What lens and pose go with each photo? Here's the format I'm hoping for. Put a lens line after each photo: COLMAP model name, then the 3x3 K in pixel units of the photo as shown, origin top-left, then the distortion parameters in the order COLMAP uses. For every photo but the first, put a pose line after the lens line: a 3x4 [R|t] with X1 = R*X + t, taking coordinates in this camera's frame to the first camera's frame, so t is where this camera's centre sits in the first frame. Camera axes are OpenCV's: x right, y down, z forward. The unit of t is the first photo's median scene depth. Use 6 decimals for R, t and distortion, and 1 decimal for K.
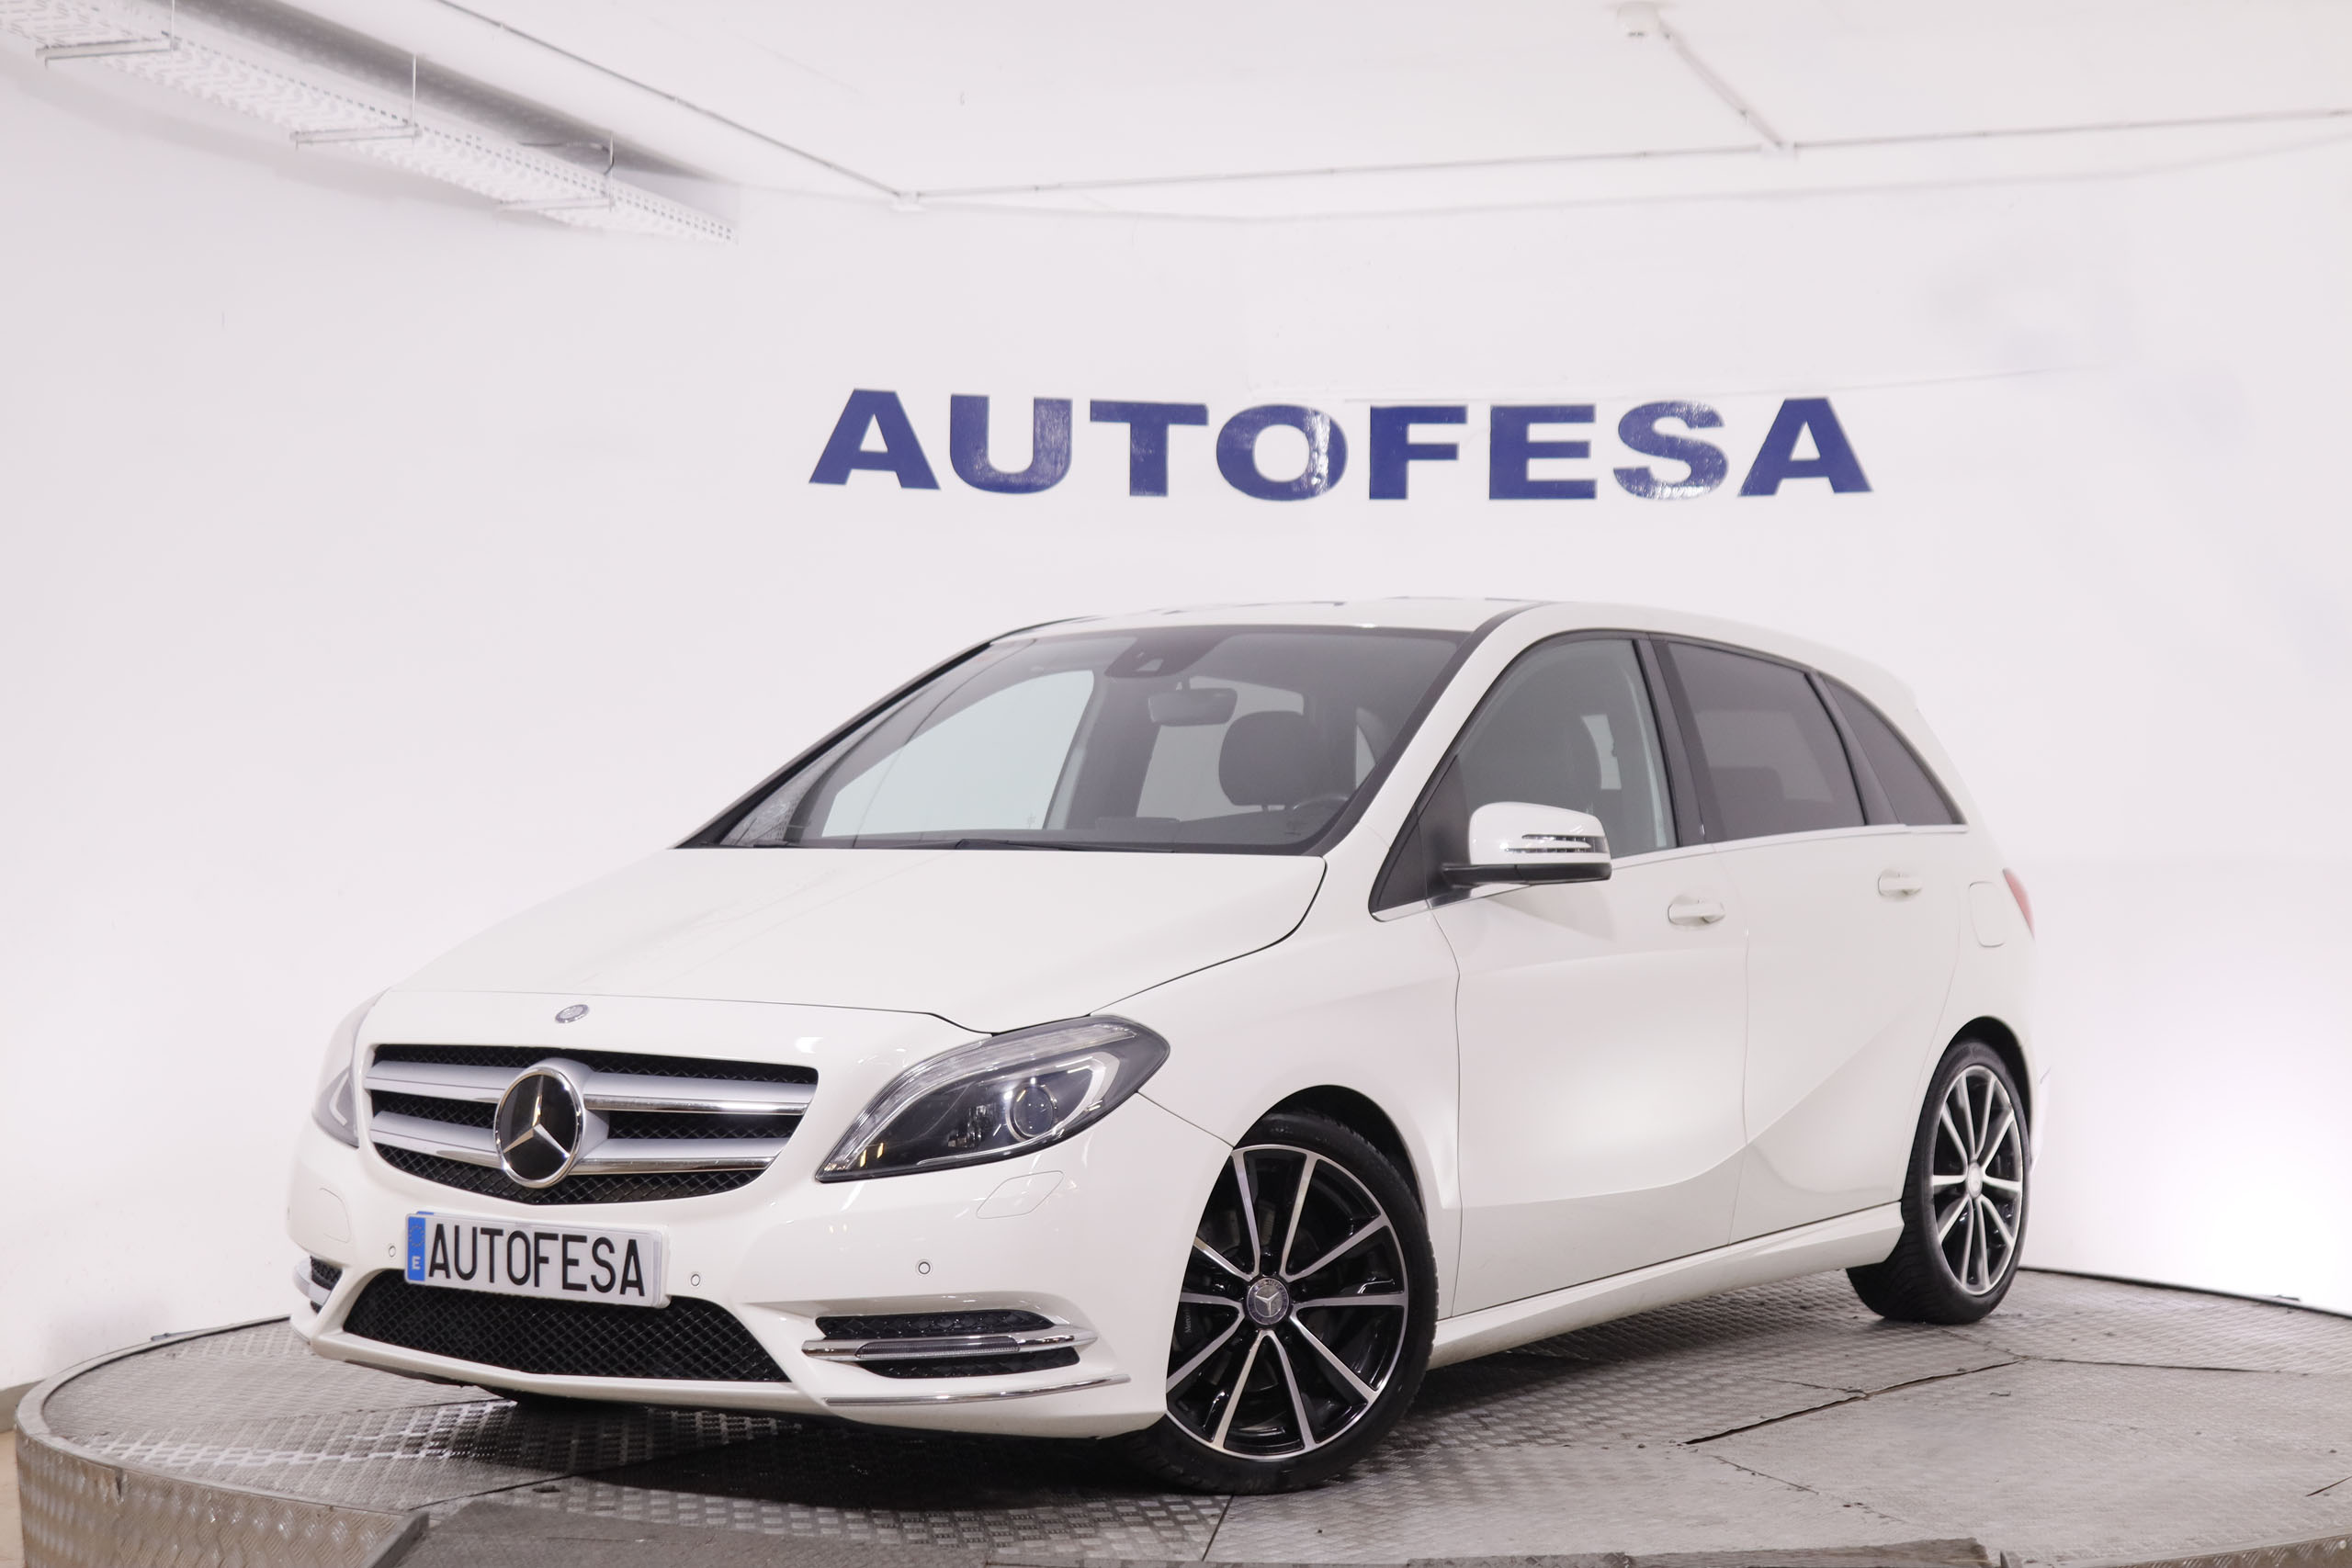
lens RADIAL K [[4196.8, 0, 1176.0], [0, 4196.8, 784.0], [0, 0, 1]] dist [-0.015828, 0.250957]
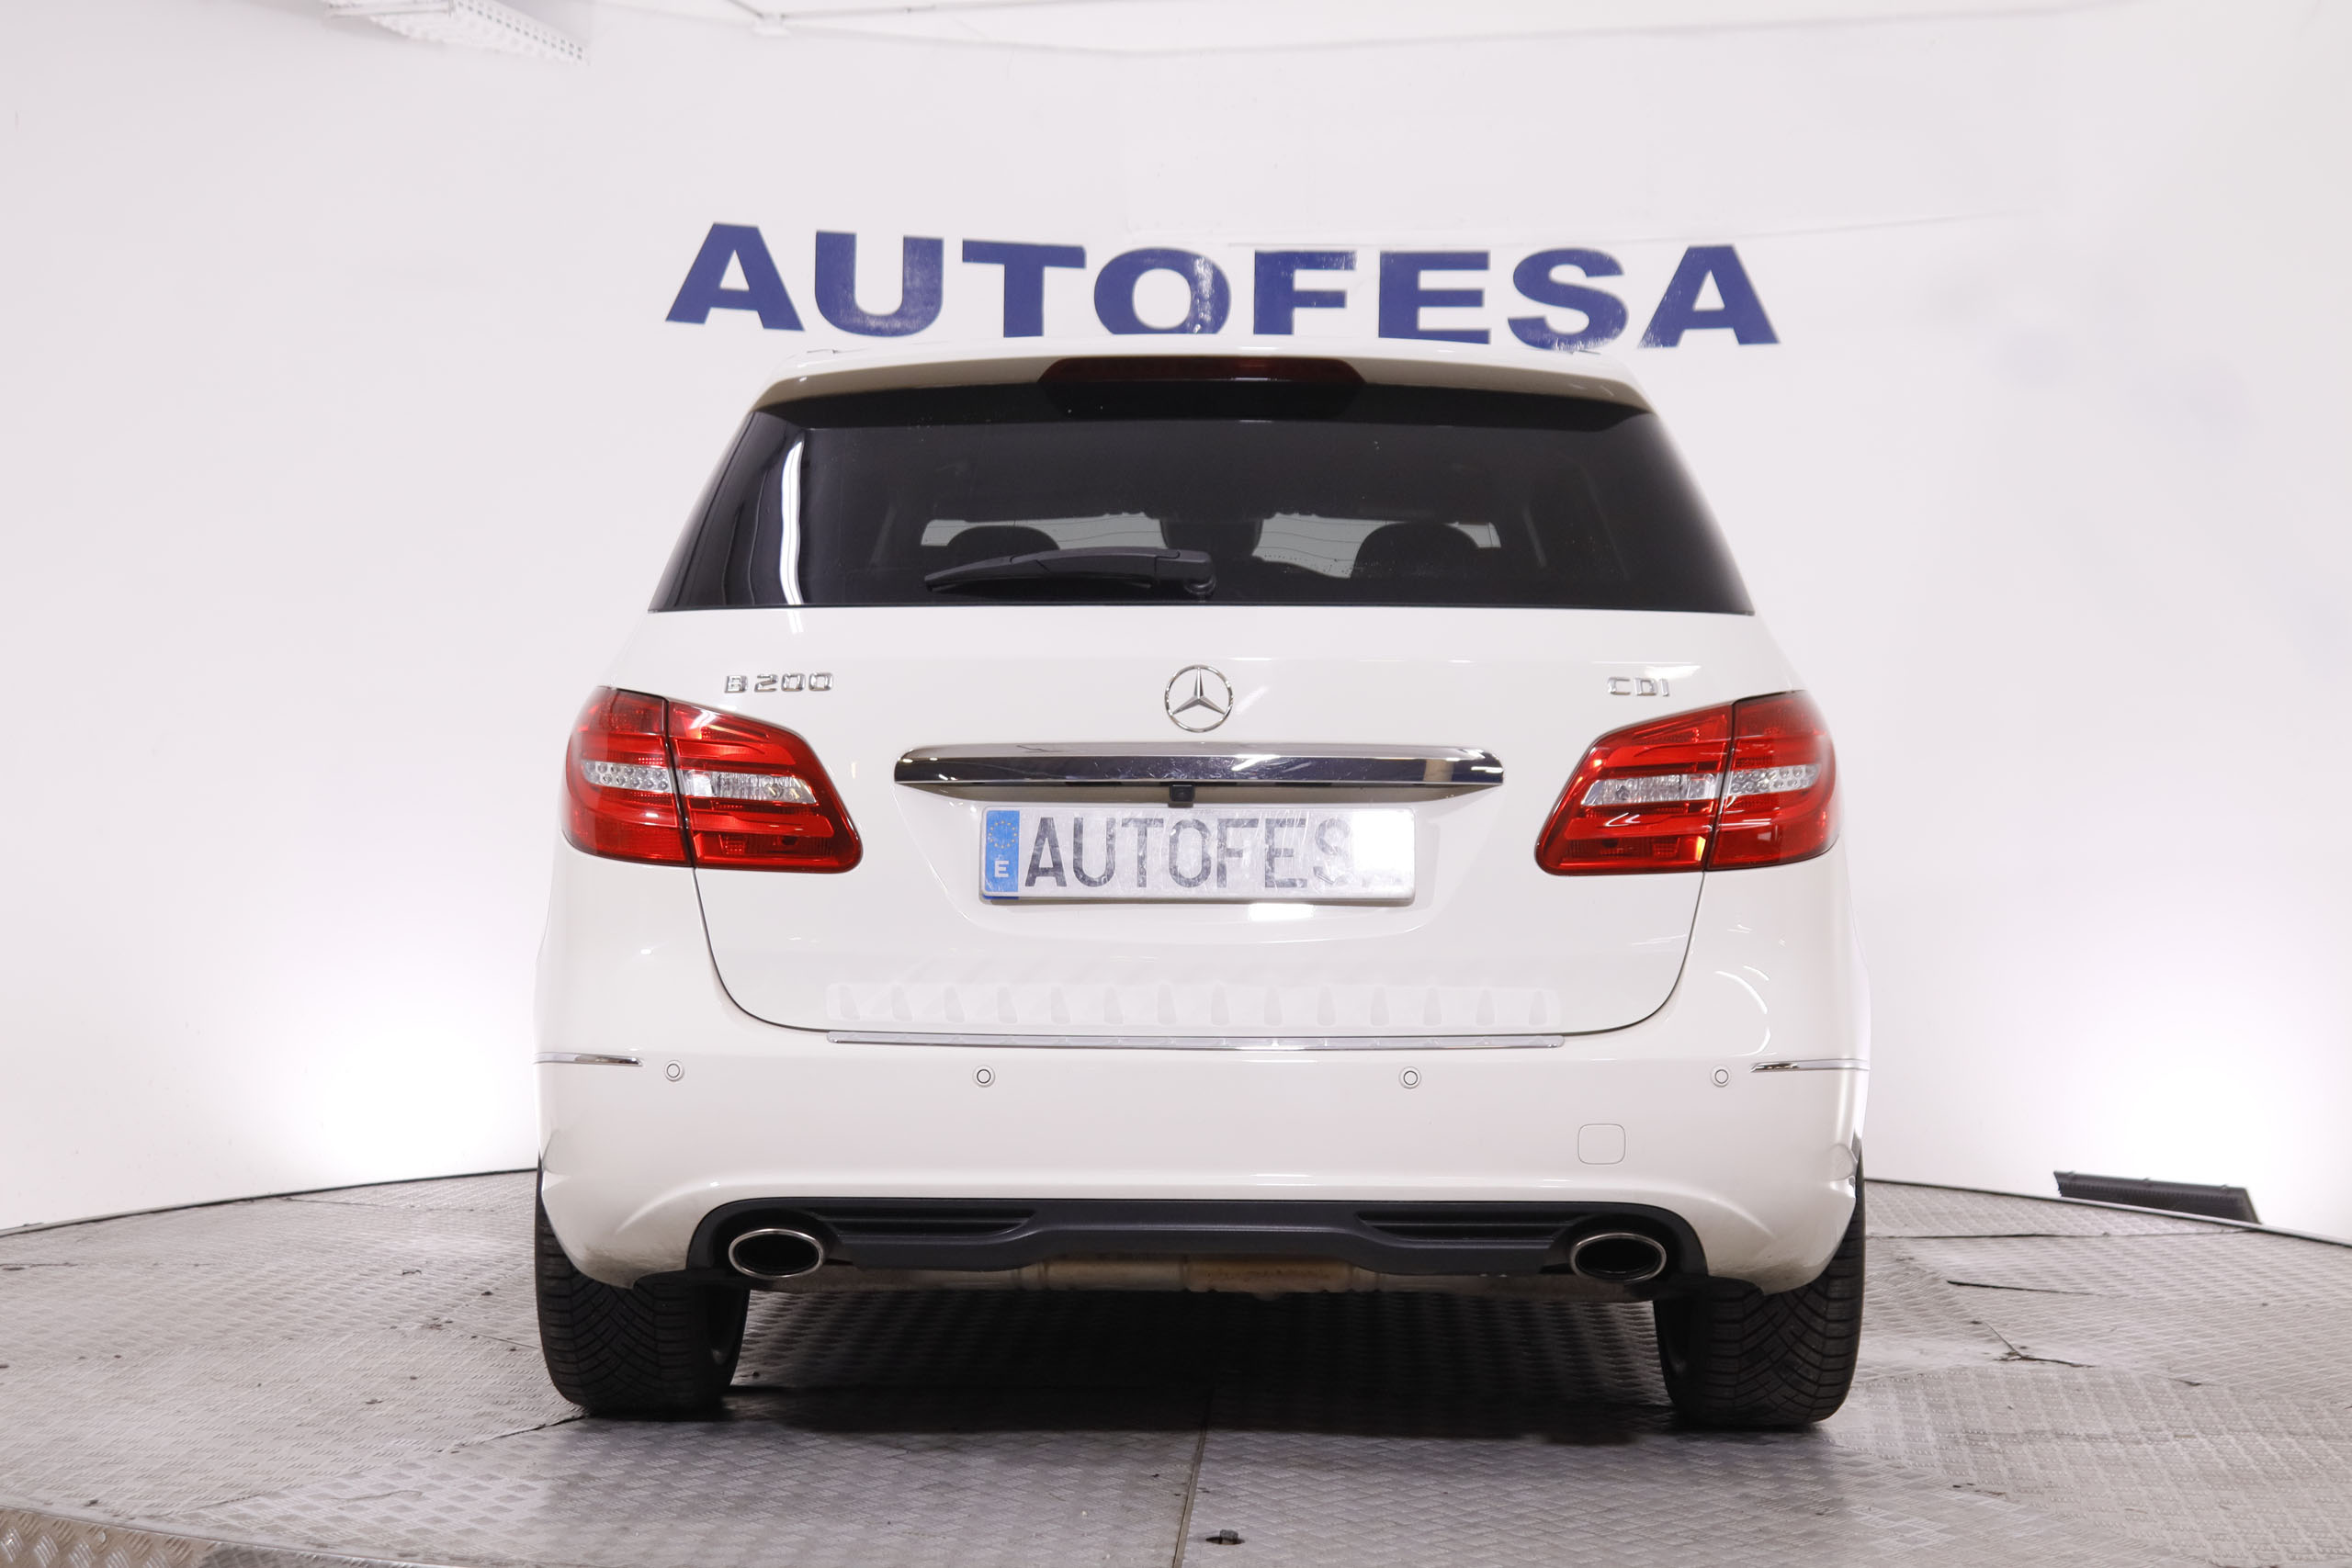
lens RADIAL K [[3627.6, 0, 1189.5], [0, 3627.6, 769.3], [0, 0, 1]] dist [-0.026345, 0.127696]
pose [[0.998499, 0.005294, 0.054512, -0.013553], [-0.006879, 0.999558, 0.028924, 0.004654], [-0.054335, -0.029256, 0.998094, 0.175666]]
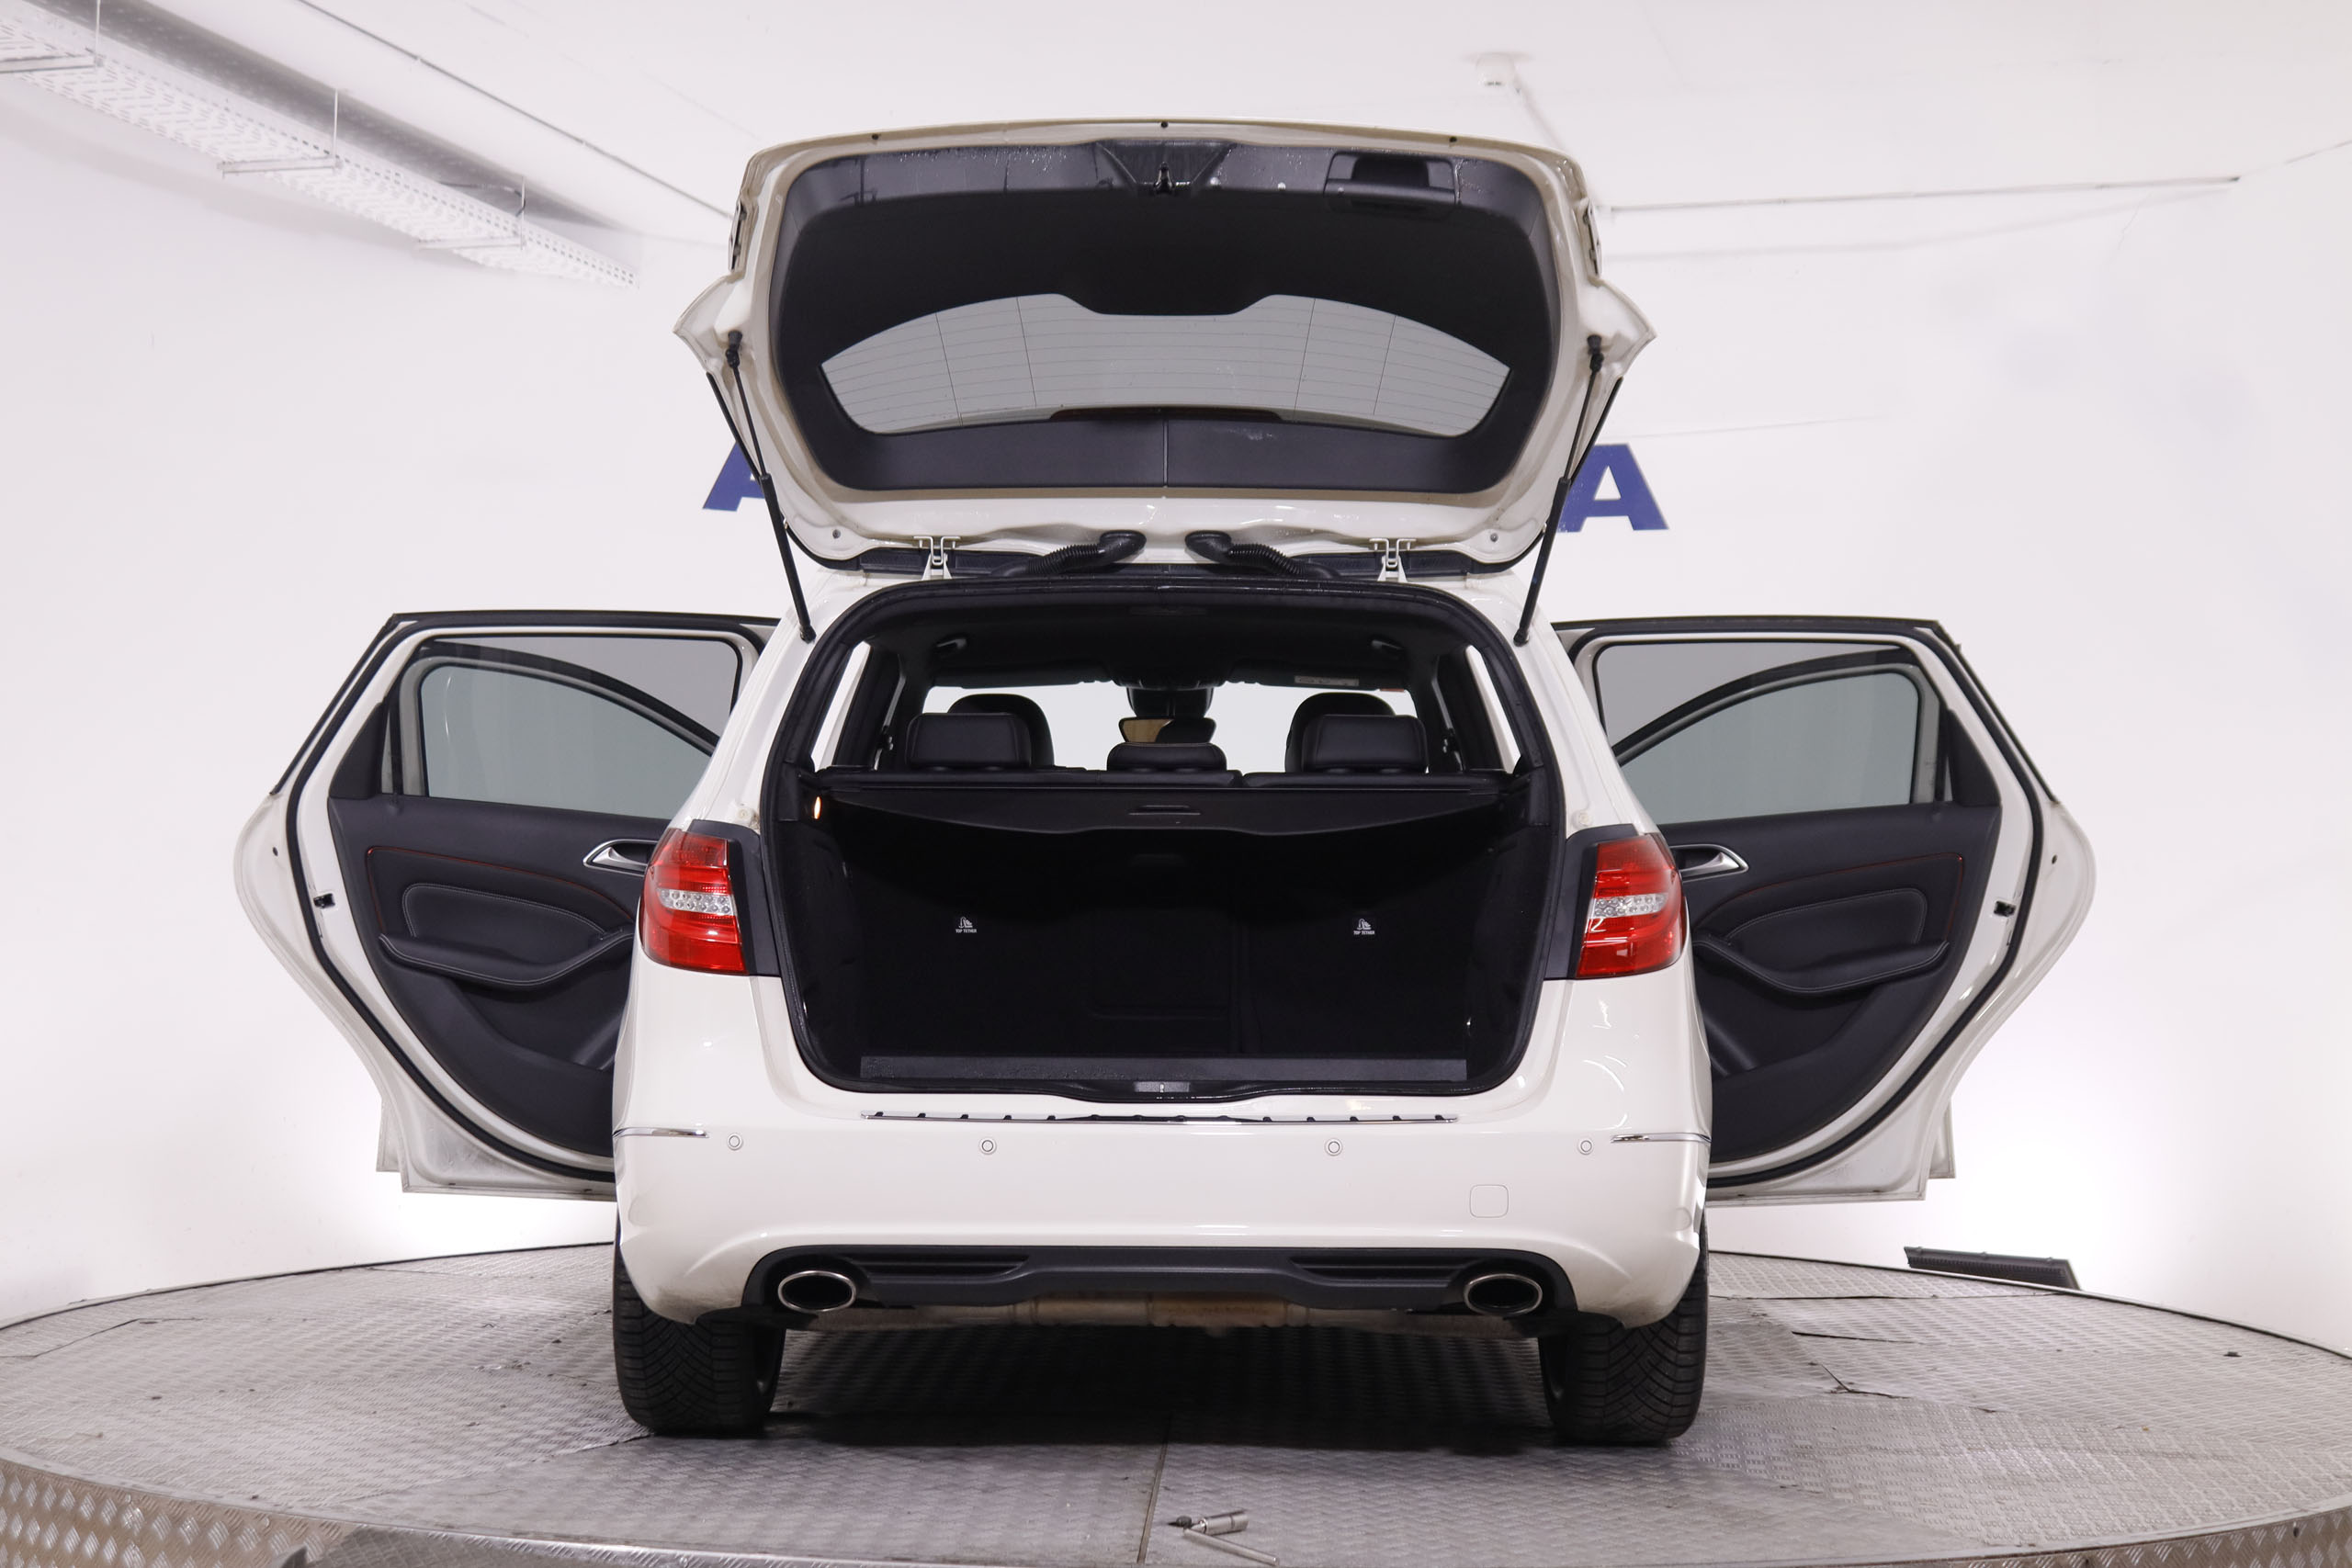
lens RADIAL K [[3327.8, 0, 1176.0], [0, 3327.8, 784.0], [0, 0, 1]] dist [-0.031216, 0.105931]
pose [[0.998130, 0.008815, 0.060492, -0.016088], [-0.008530, 0.999951, -0.004958, 0.003230], [-0.060533, 0.004432, 0.998156, 0.127947]]
